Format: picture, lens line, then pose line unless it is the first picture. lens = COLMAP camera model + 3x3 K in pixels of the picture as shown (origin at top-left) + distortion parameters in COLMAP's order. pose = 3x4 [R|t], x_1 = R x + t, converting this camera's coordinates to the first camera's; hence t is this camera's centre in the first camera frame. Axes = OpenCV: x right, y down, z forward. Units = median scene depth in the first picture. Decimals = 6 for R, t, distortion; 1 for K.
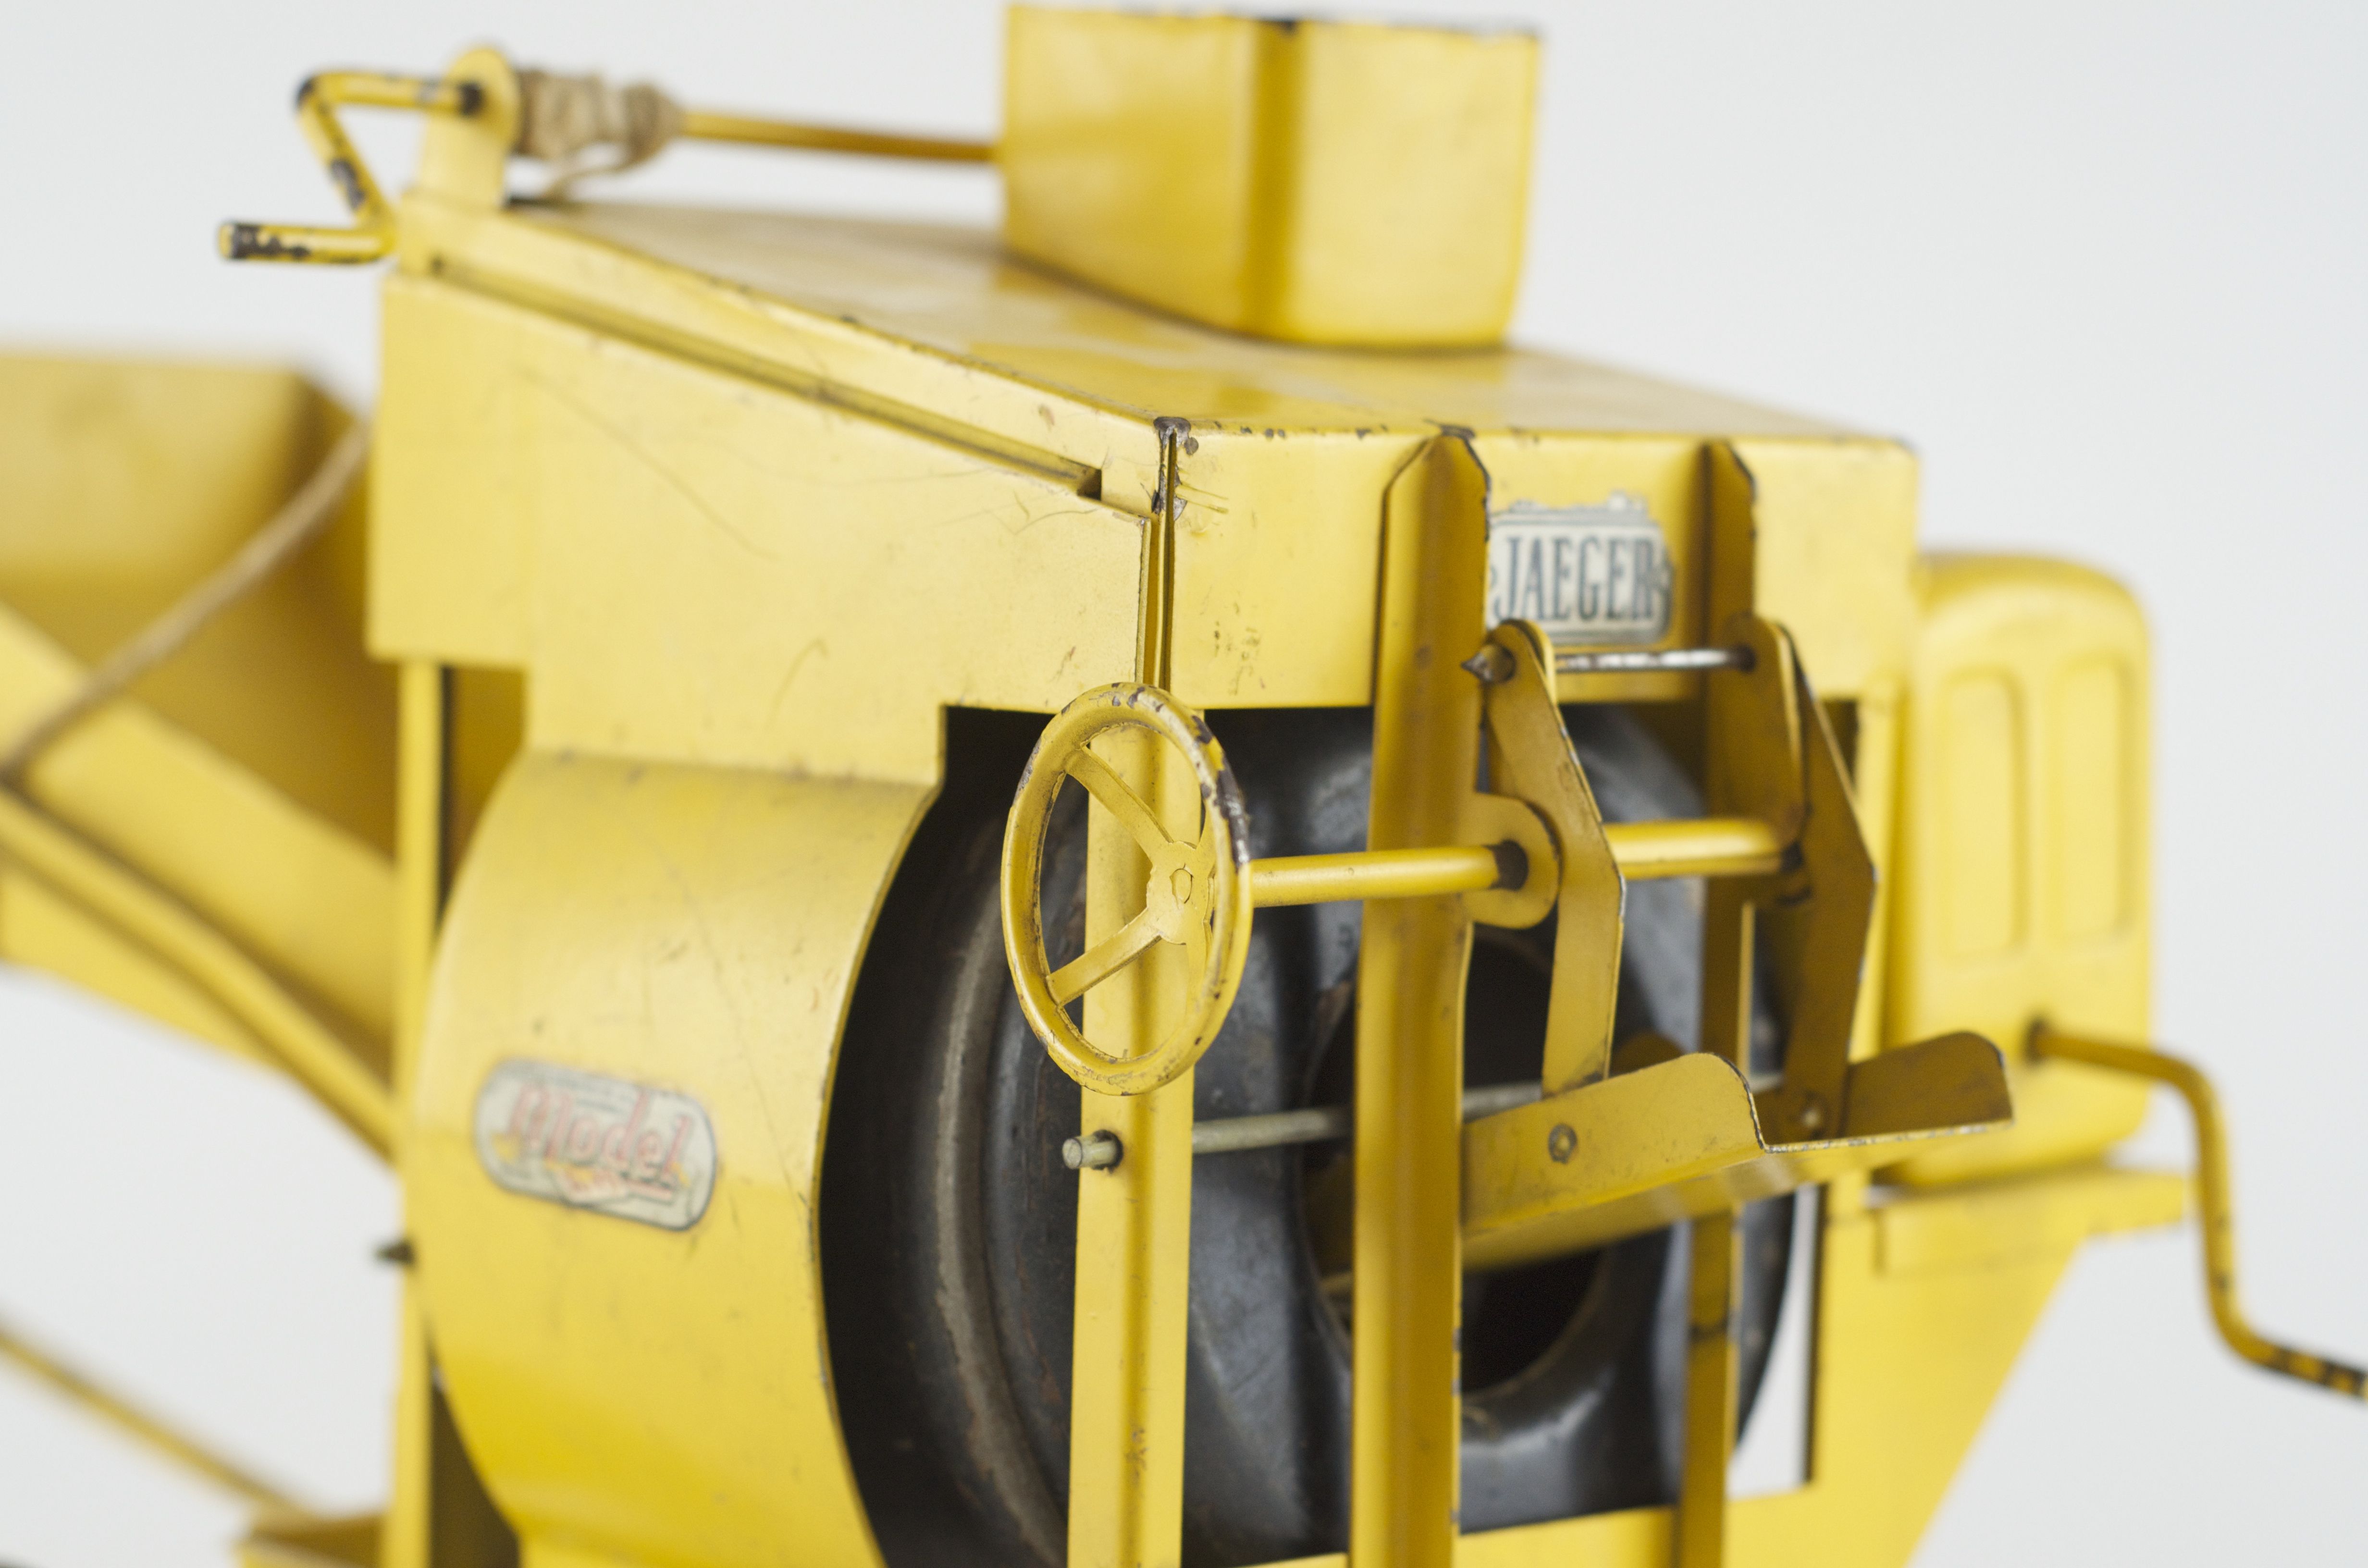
lens RADIAL K [[5428.0, 0, 1184.0], [0, 5428.0, 784.0], [0, 0, 1]] dist [-0.023518, -0.119039]
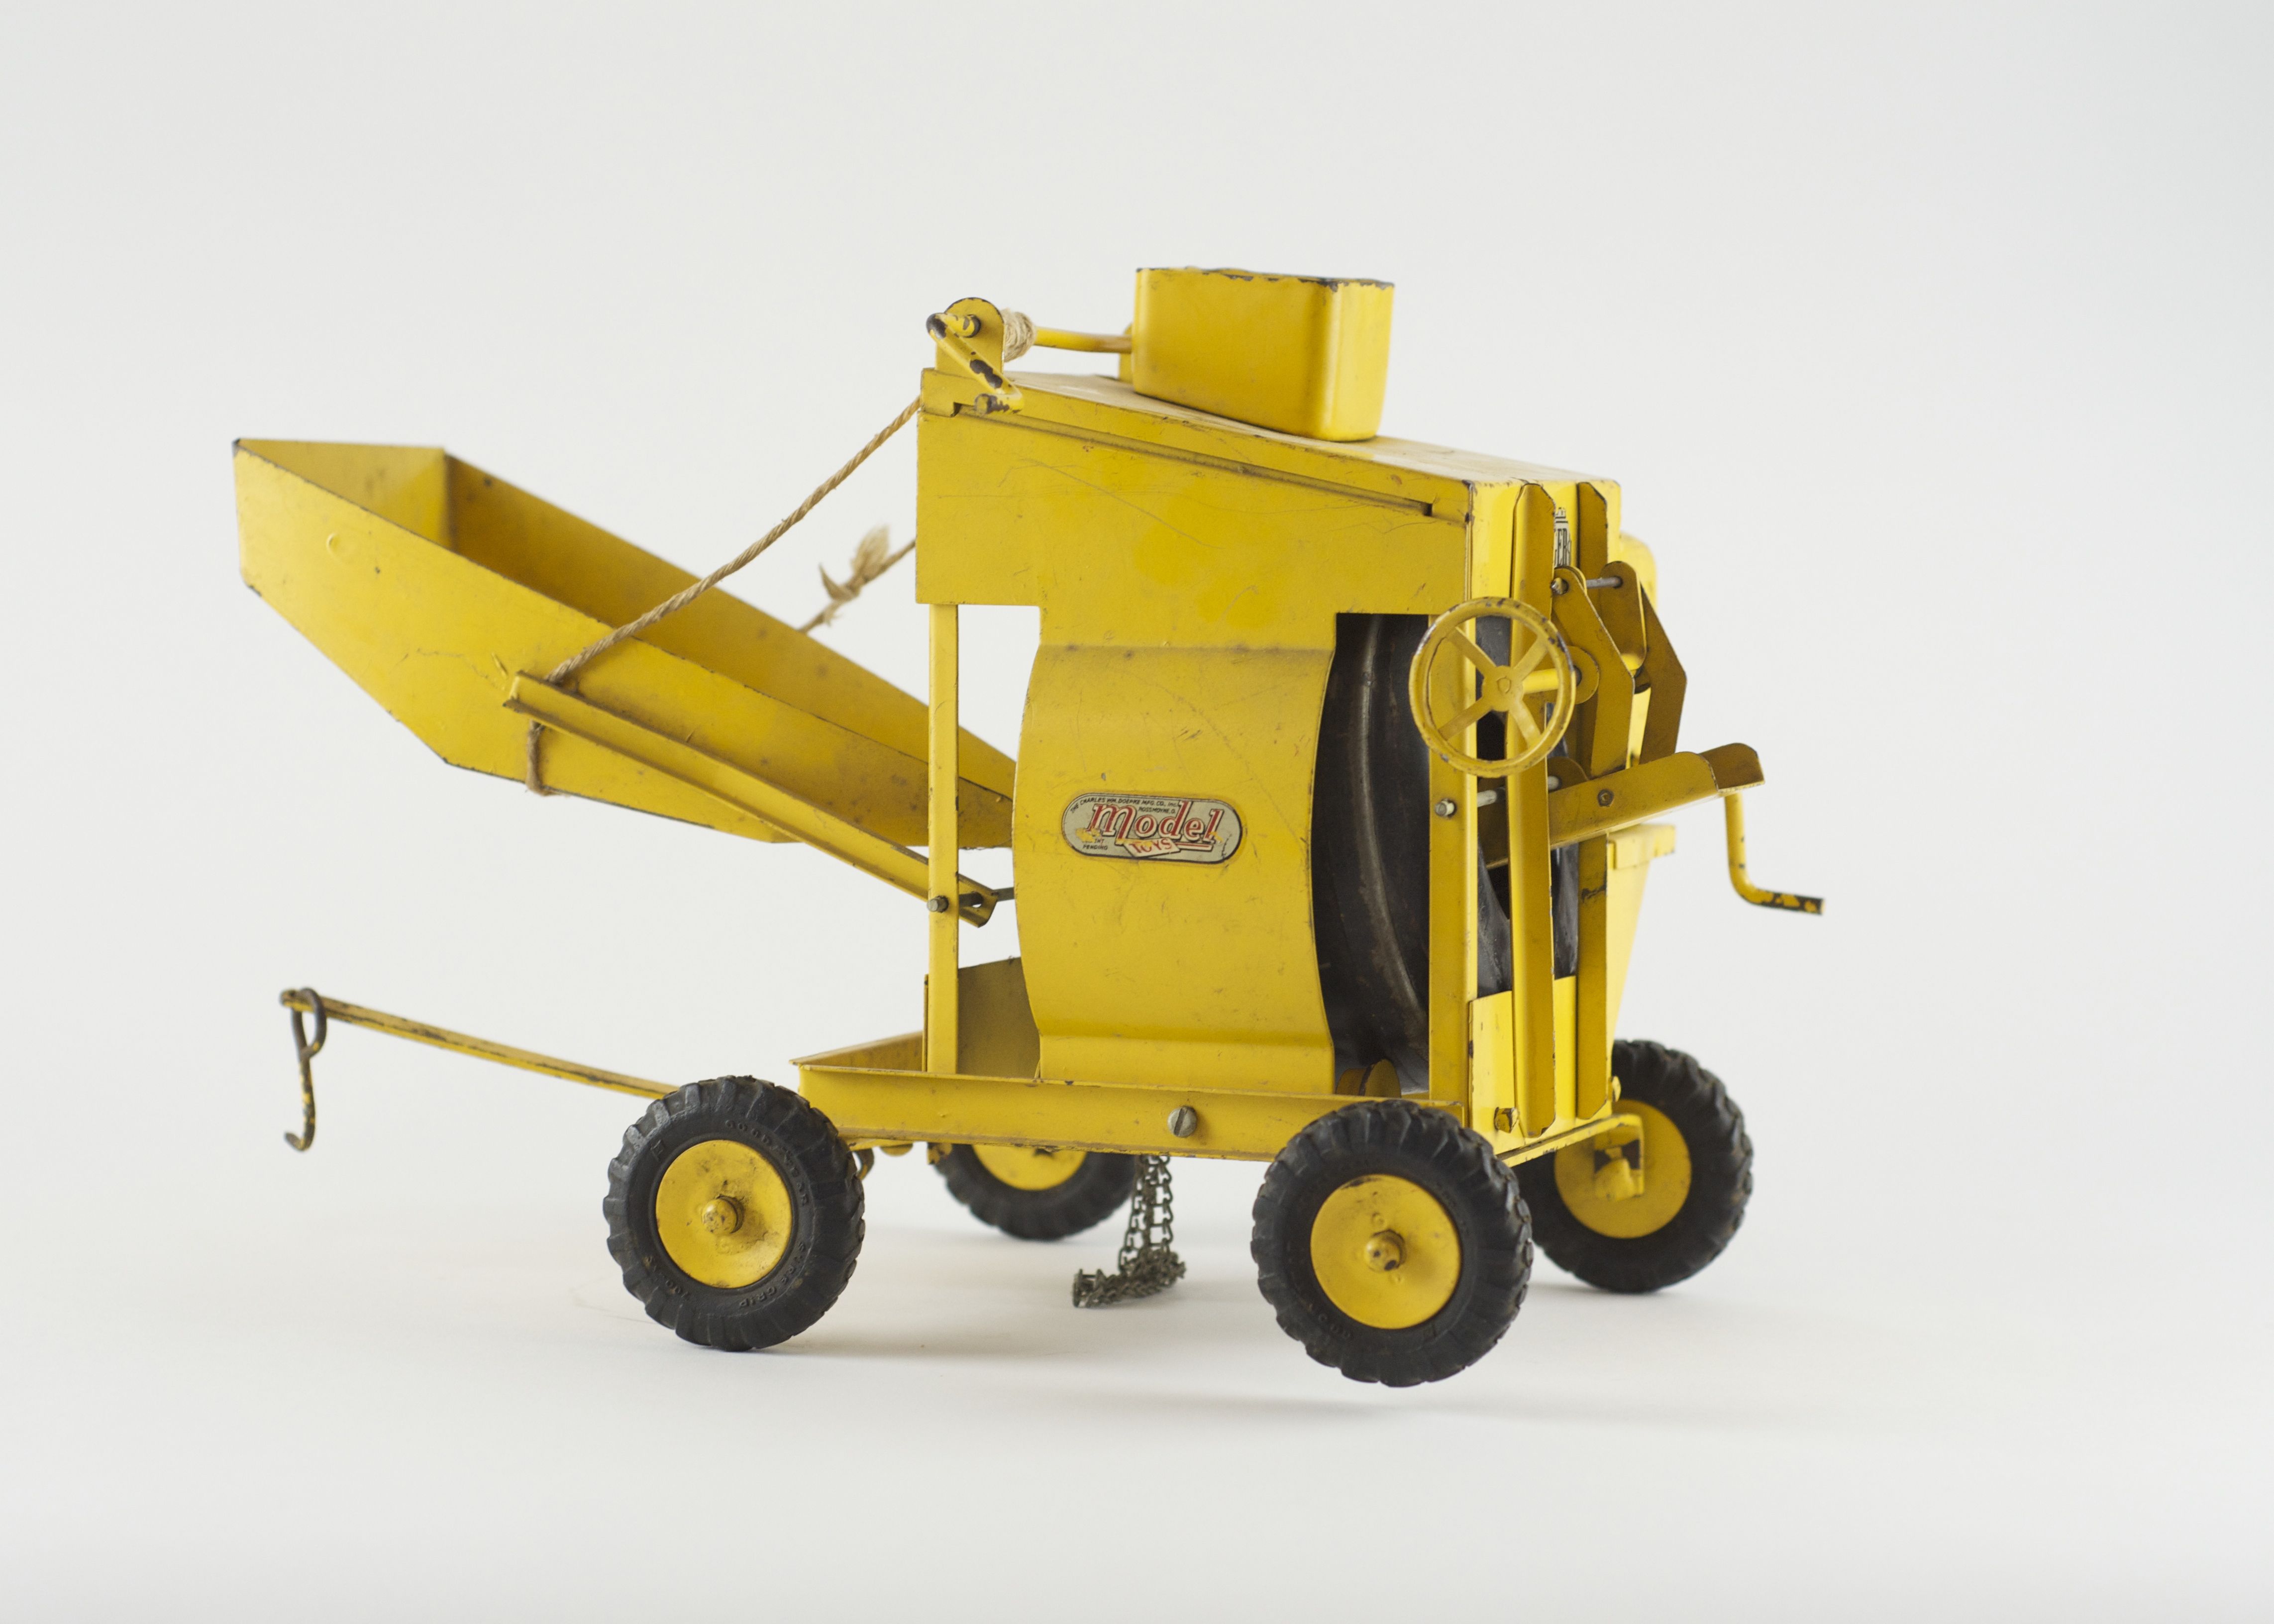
lens RADIAL K [[5359.8, 0, 1137.0], [0, 5359.8, 812.0], [0, 0, 1]] dist [-0.388817, 0.004126]
pose [[0.903181, -0.048090, 0.426557, -1.025177], [0.044083, 0.998842, 0.019269, 0.020187], [-0.426990, 0.001400, 0.904255, -0.899392]]
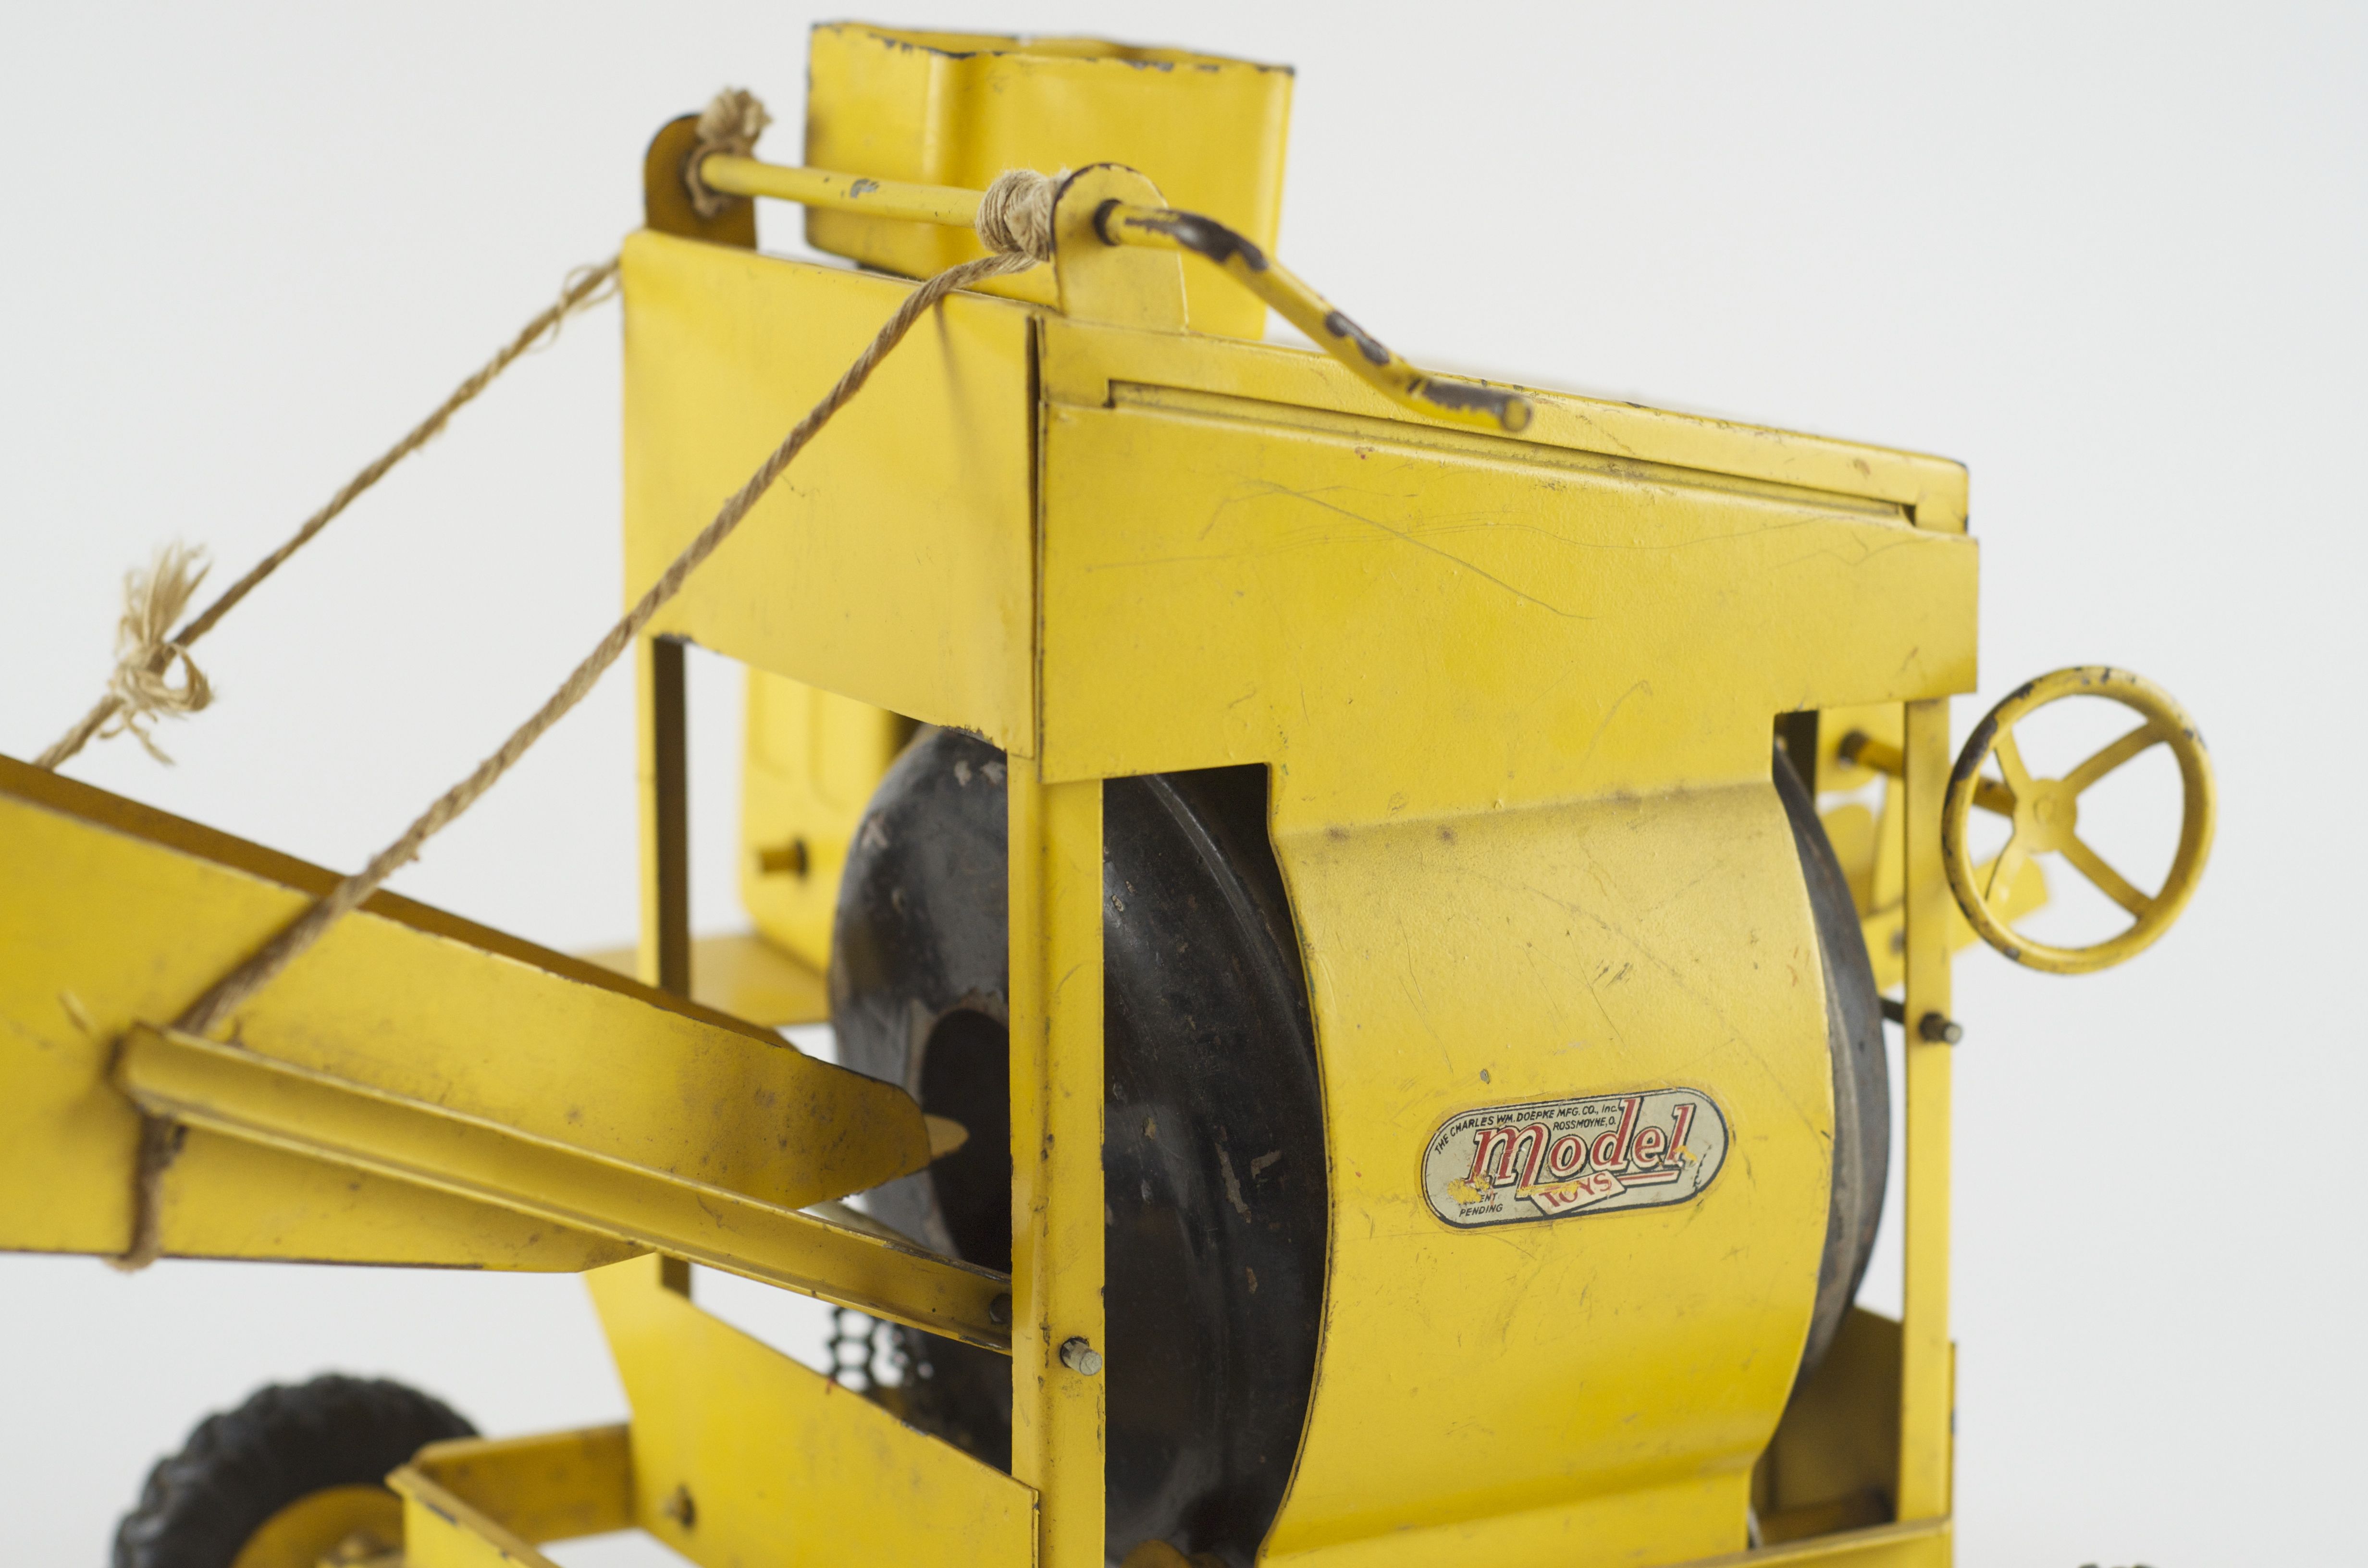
lens RADIAL K [[5237.8, 0, 1184.0], [0, 5237.8, 784.0], [0, 0, 1]] dist [0.003514, 0.072511]
pose [[0.256570, -0.210288, 0.943372, -1.168371], [0.062833, 0.977609, 0.200831, -0.239106], [-0.964481, 0.007747, 0.264038, 0.809660]]
